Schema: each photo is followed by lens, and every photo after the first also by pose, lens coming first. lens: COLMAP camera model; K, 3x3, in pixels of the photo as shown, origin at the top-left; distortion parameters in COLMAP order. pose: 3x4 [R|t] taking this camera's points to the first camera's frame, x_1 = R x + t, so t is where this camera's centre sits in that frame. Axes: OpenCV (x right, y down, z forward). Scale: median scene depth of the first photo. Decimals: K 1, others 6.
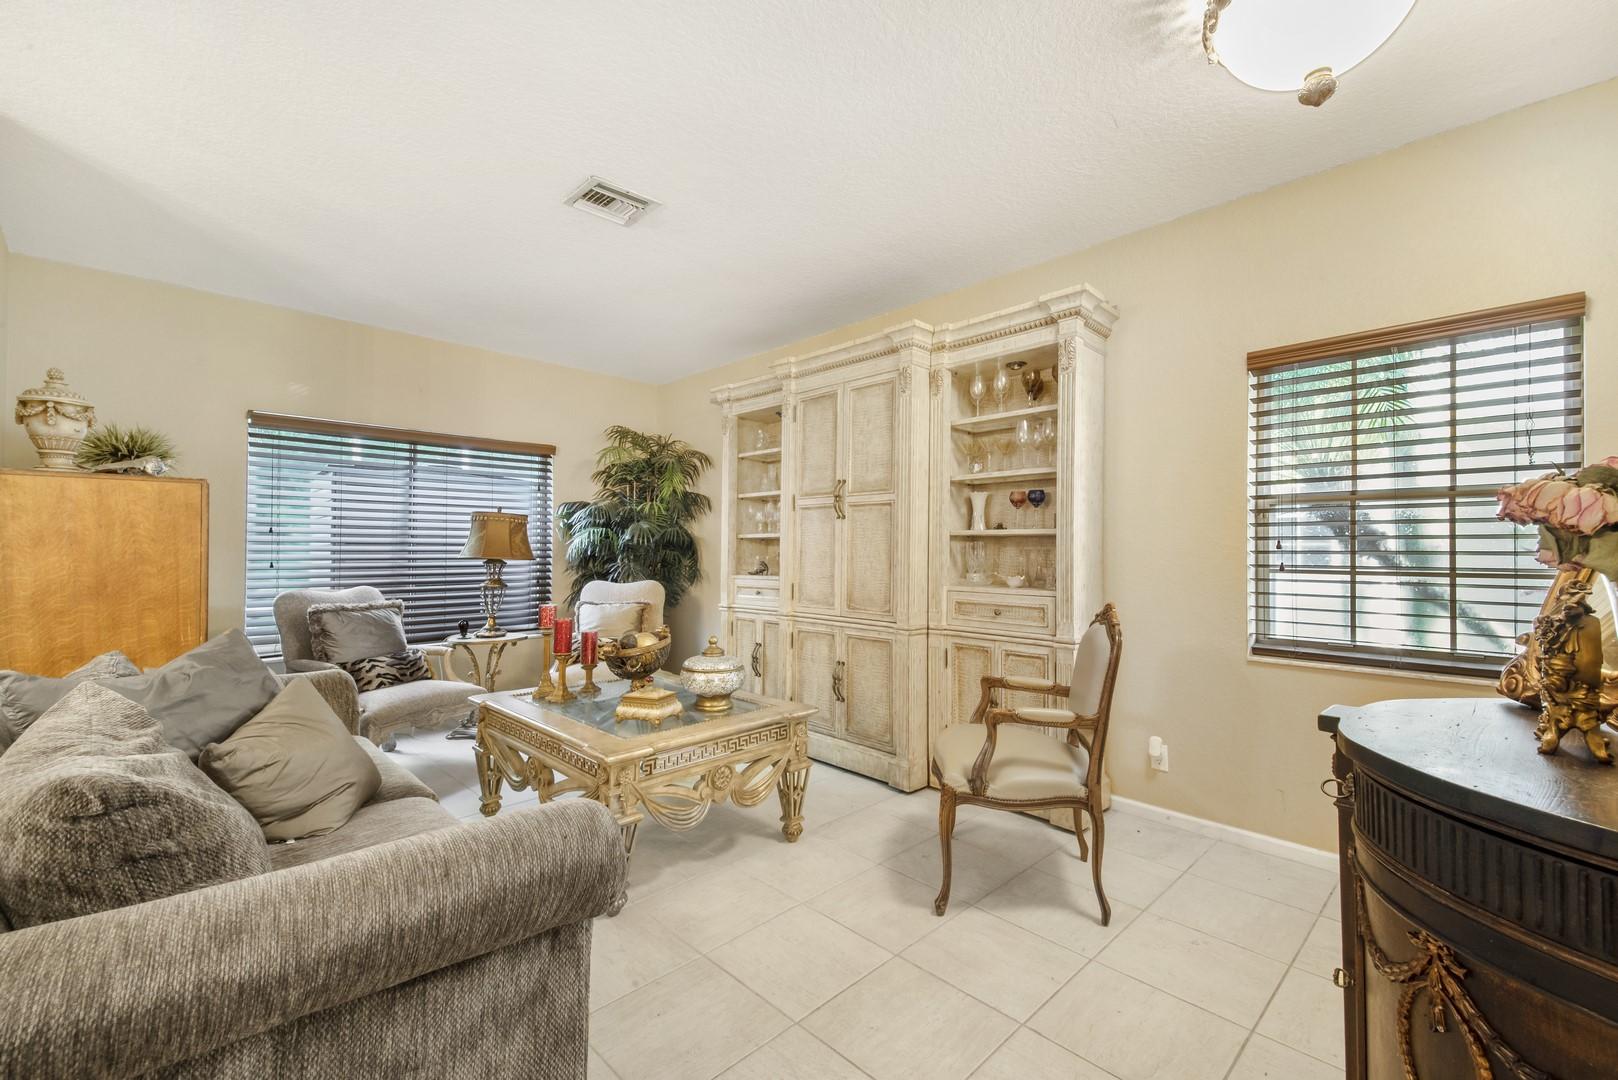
lens RADIAL K [[693.2, 0, 811.6], [0, 693.2, 541.7], [0, 0, 1]] dist [0.000877, 0.000054]
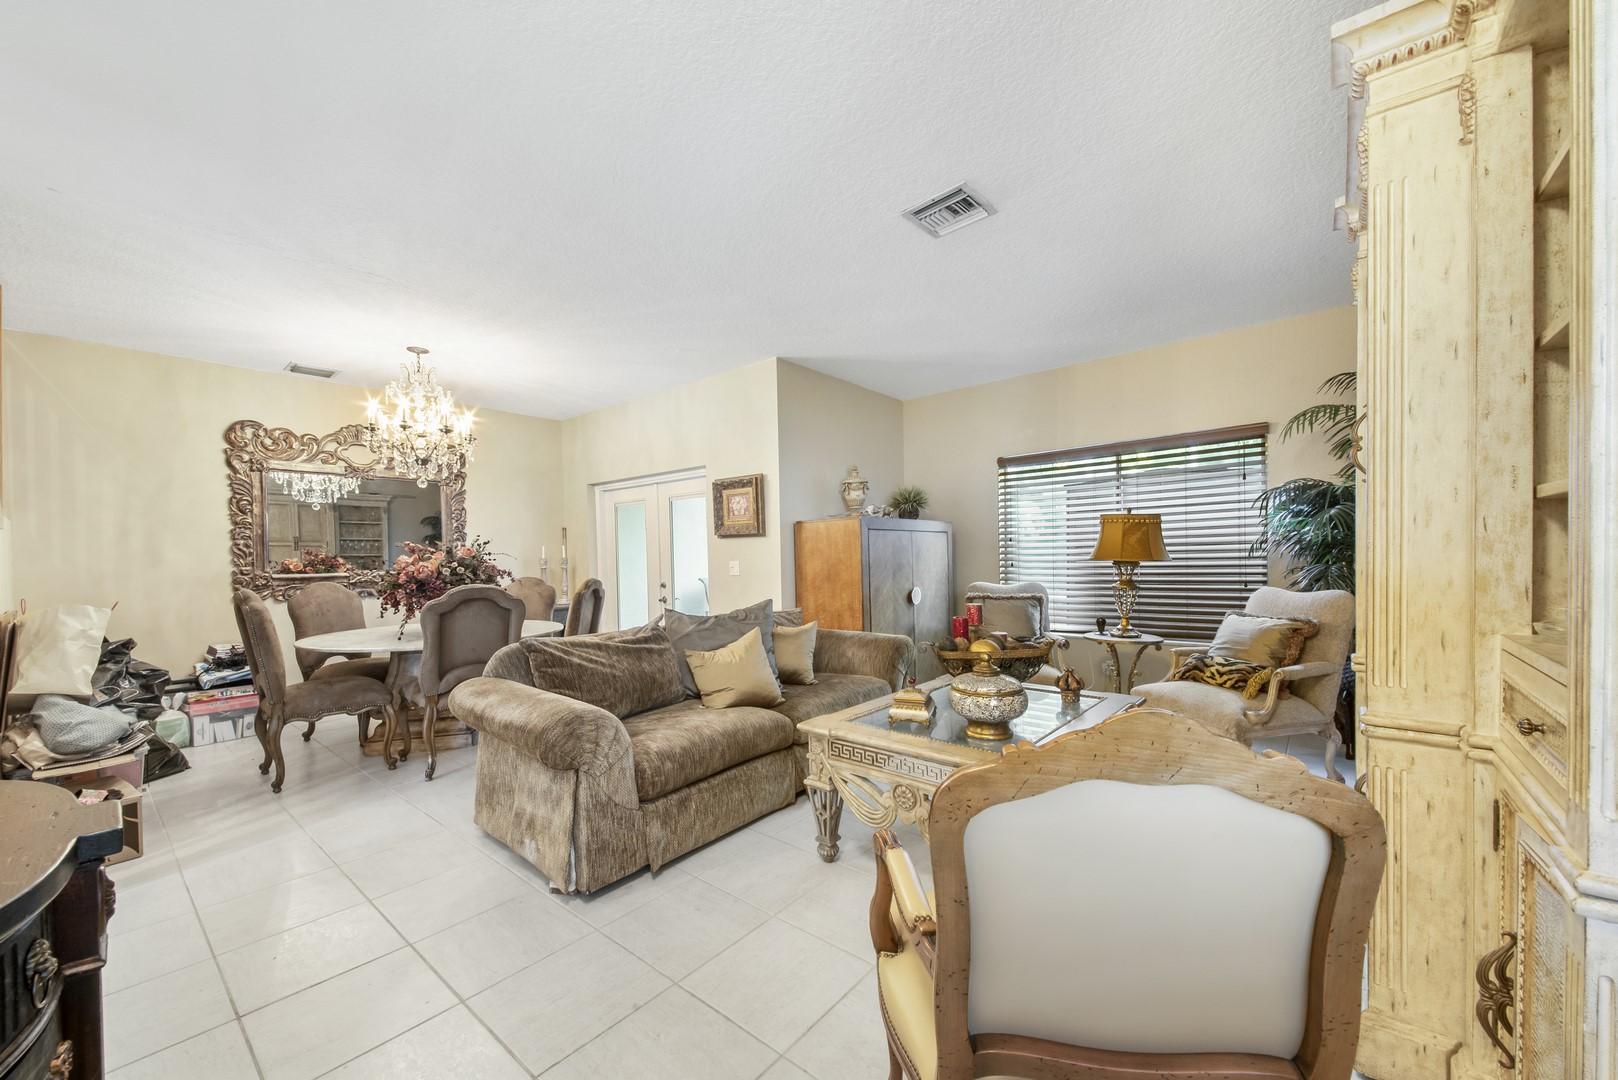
lens RADIAL K [[612.5, 0, 812.7], [0, 612.5, 554.5], [0, 0, 1]] dist [-0.000129, -0.000006]
pose [[0.106368, -0.005109, -0.994314, 0.391906], [0.030033, 0.999547, -0.001923, 0.004880], [0.993873, -0.029657, 0.106474, 0.459758]]
